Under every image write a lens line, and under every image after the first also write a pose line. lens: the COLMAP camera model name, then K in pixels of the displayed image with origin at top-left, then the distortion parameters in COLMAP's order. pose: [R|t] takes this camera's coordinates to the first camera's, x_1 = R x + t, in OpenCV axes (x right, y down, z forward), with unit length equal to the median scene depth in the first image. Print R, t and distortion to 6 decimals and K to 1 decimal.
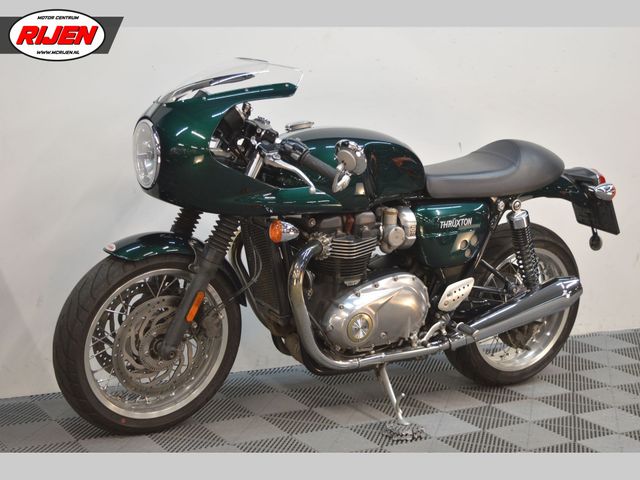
lens RADIAL K [[1116.3, 0, 320.0], [0, 1116.3, 240.0], [0, 0, 1]] dist [-0.018653, -0.076993]
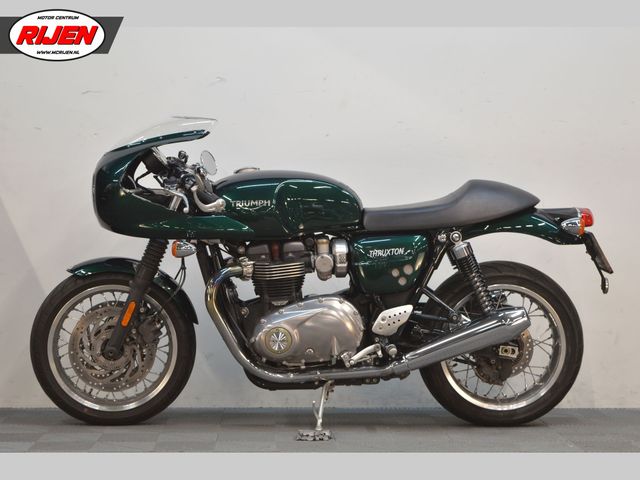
lens RADIAL K [[1405.1, 0, 320.0], [0, 1405.1, 240.0], [0, 0, 1]] dist [-0.018818, 0.062751]
pose [[0.859556, -0.052101, -0.508378, 0.795583], [-0.035231, 0.986381, -0.160657, 0.203630], [0.509825, 0.156005, 0.846015, -0.201072]]
